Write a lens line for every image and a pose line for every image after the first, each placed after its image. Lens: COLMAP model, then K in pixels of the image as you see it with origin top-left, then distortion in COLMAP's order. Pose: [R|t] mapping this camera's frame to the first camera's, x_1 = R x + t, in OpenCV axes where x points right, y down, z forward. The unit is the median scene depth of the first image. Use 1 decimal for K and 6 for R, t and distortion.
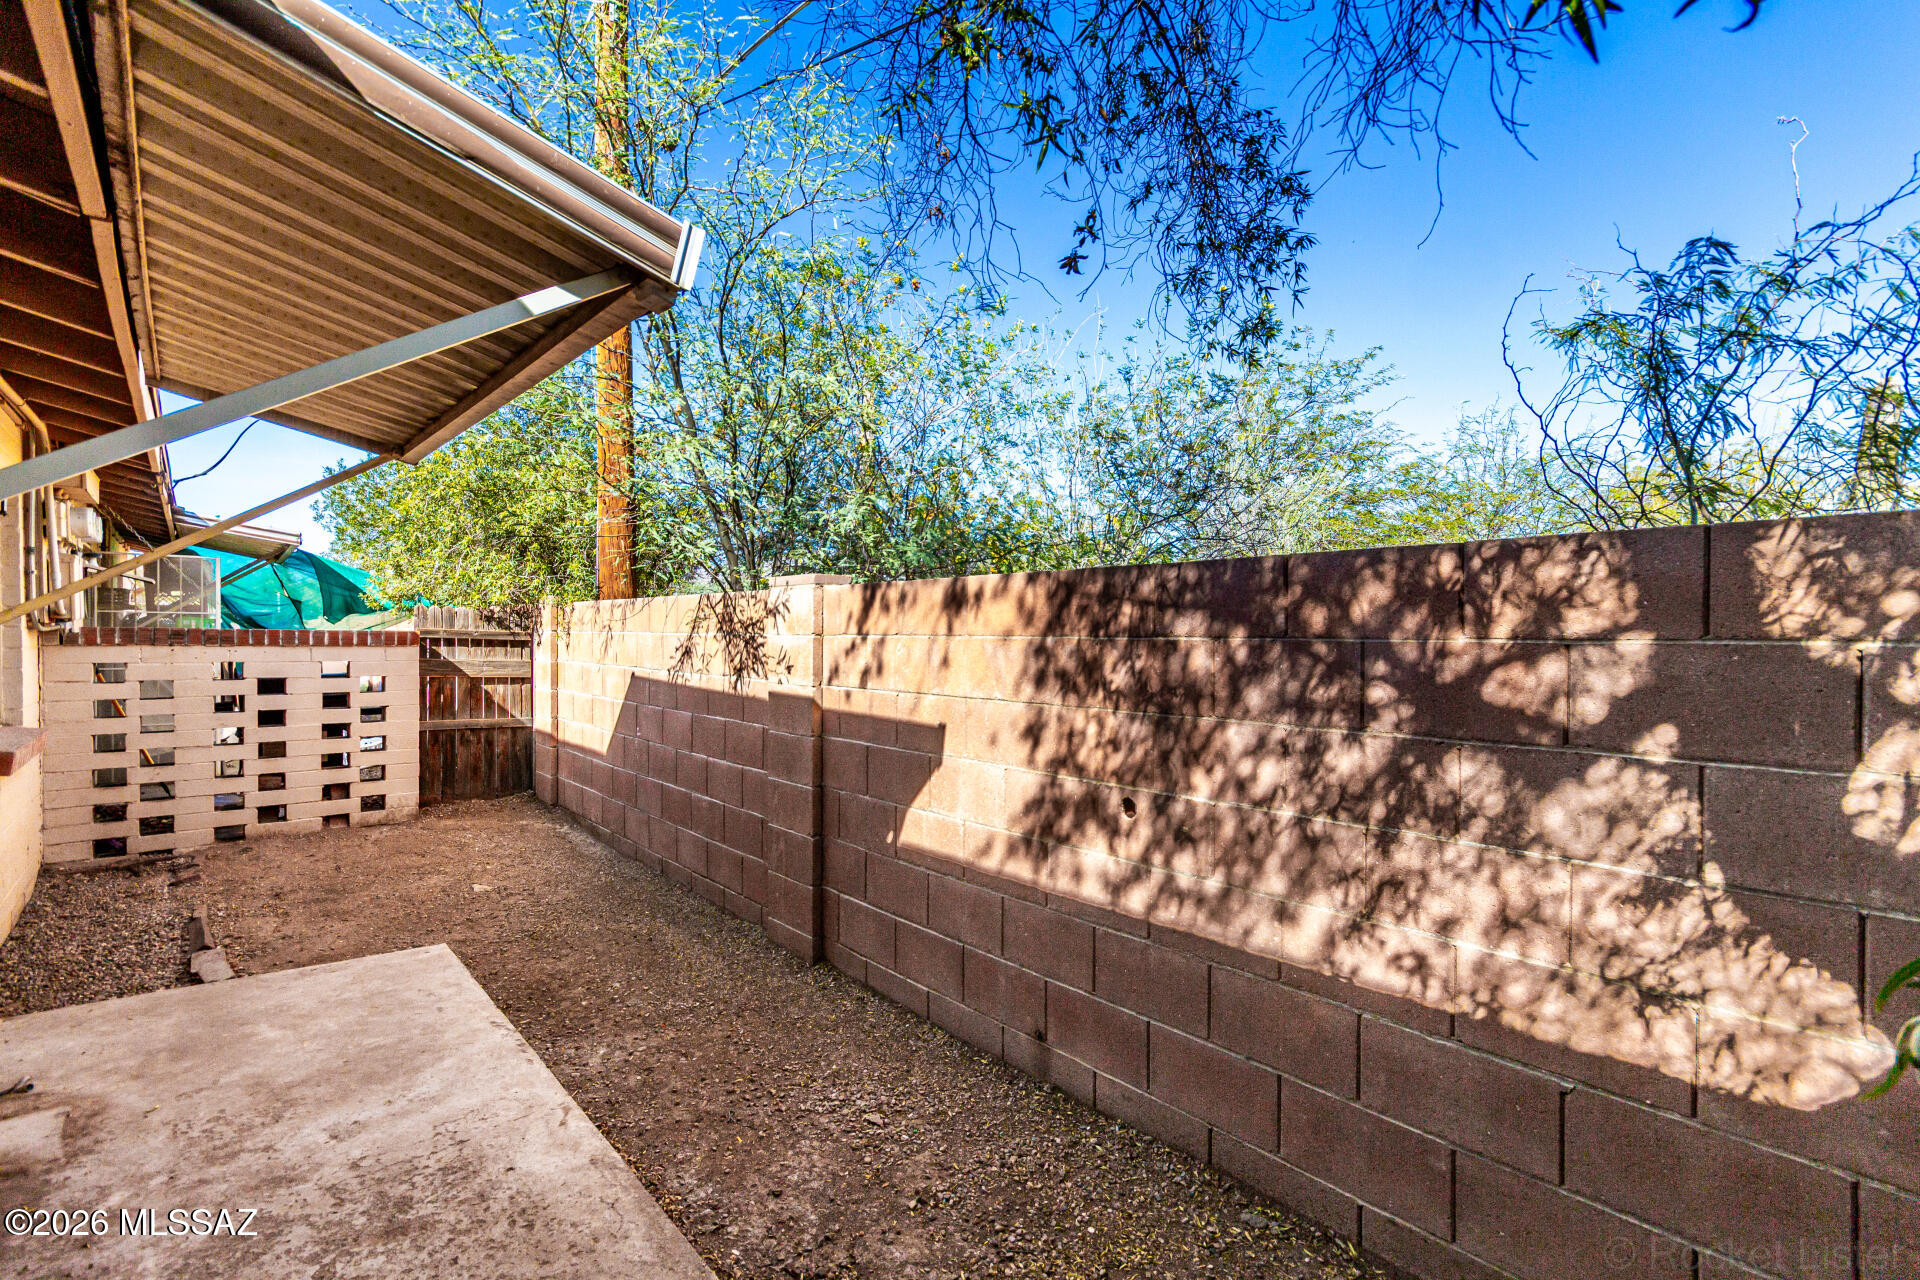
lens RADIAL K [[881.0, 0, 1000.5], [0, 881.0, 635.1], [0, 0, 1]] dist [-0.000545, -0.000449]
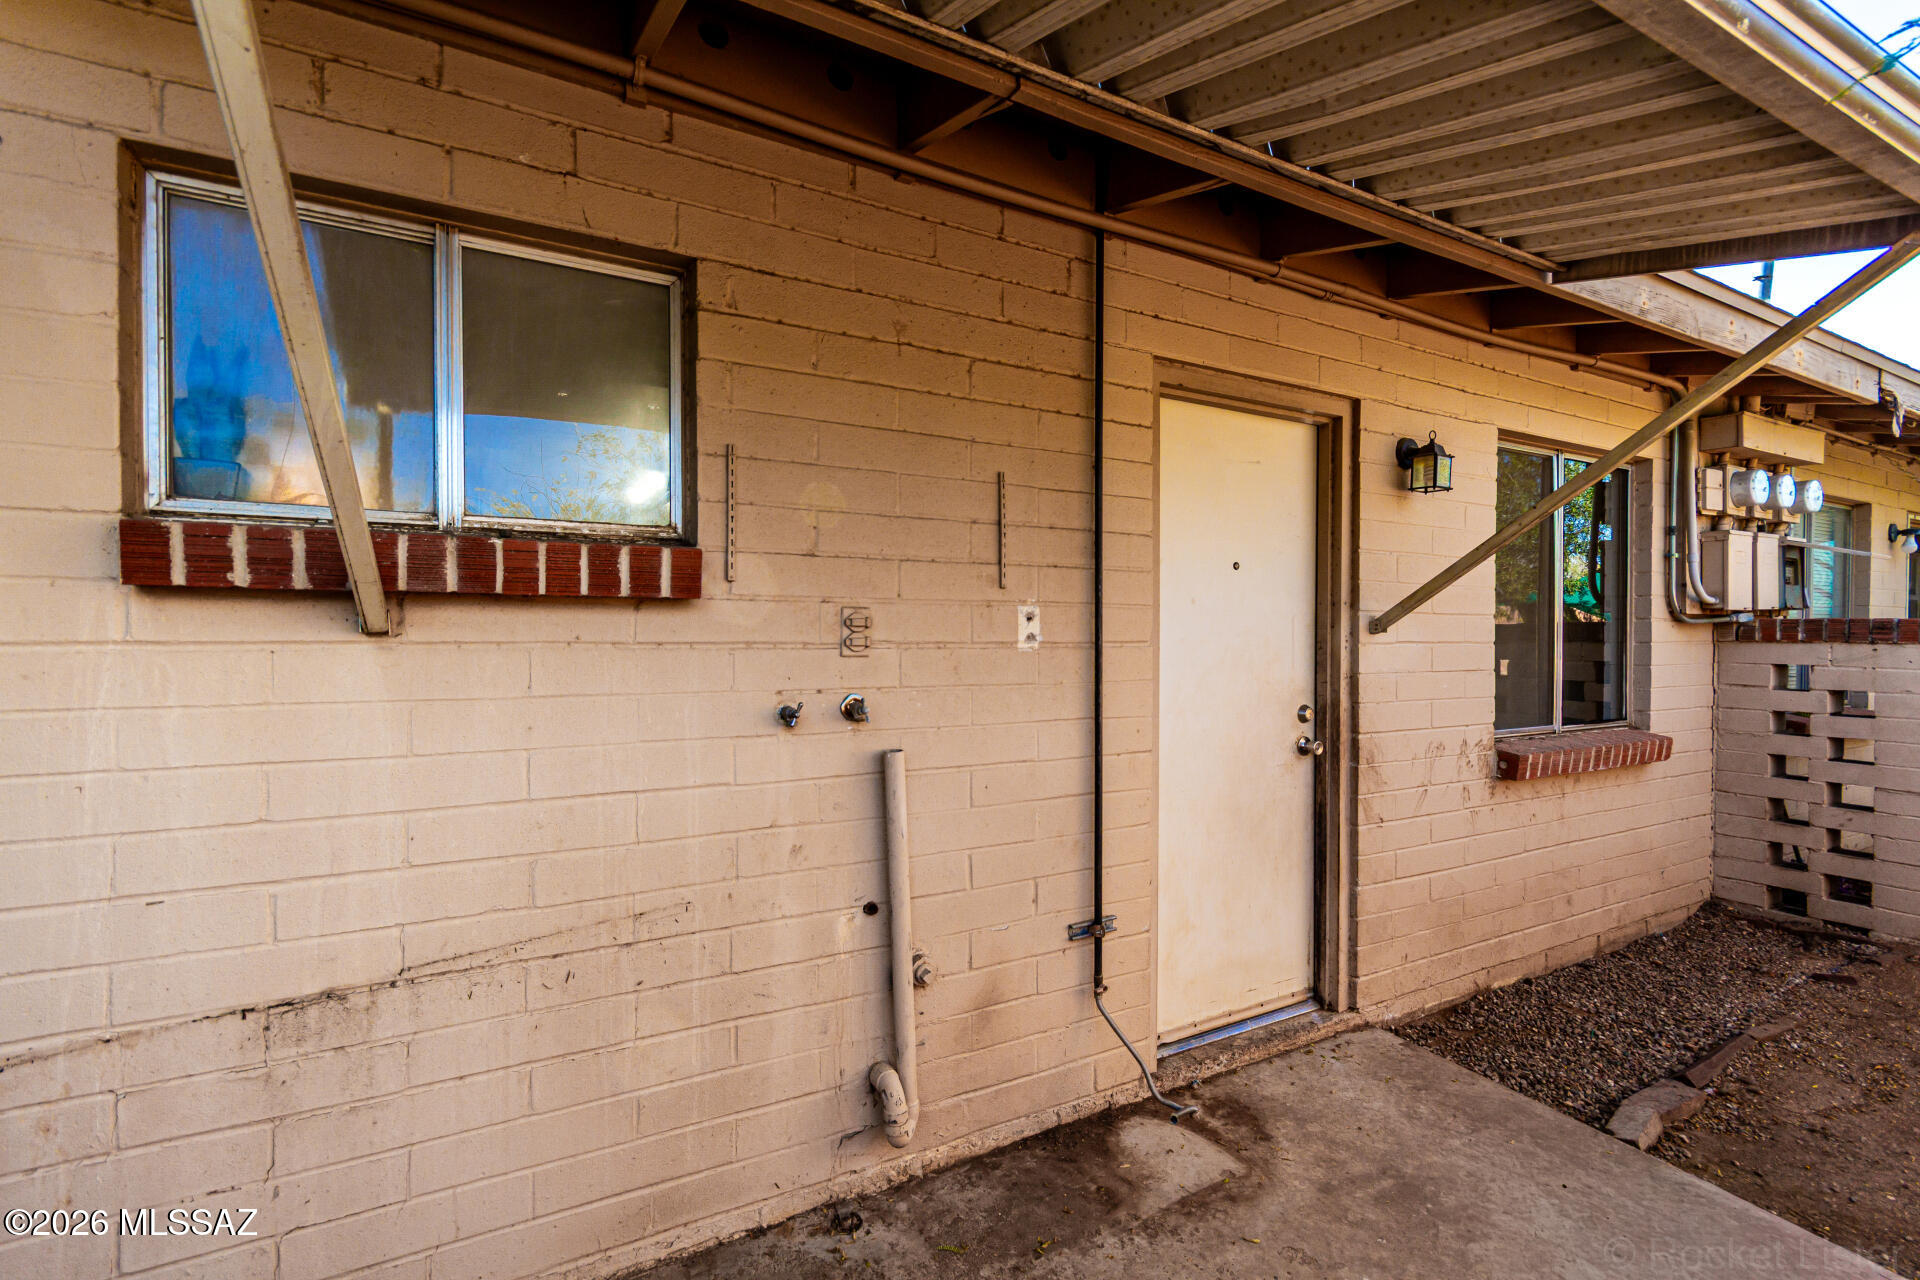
lens RADIAL K [[881.0, 0, 1000.5], [0, 881.0, 635.1], [0, 0, 1]] dist [-0.000545, -0.000449]
pose [[-0.222943, -0.002739, -0.974828, -0.100835], [-0.009215, 0.999957, -0.000702, 0.013489], [0.974788, 0.008827, -0.222959, 0.531477]]
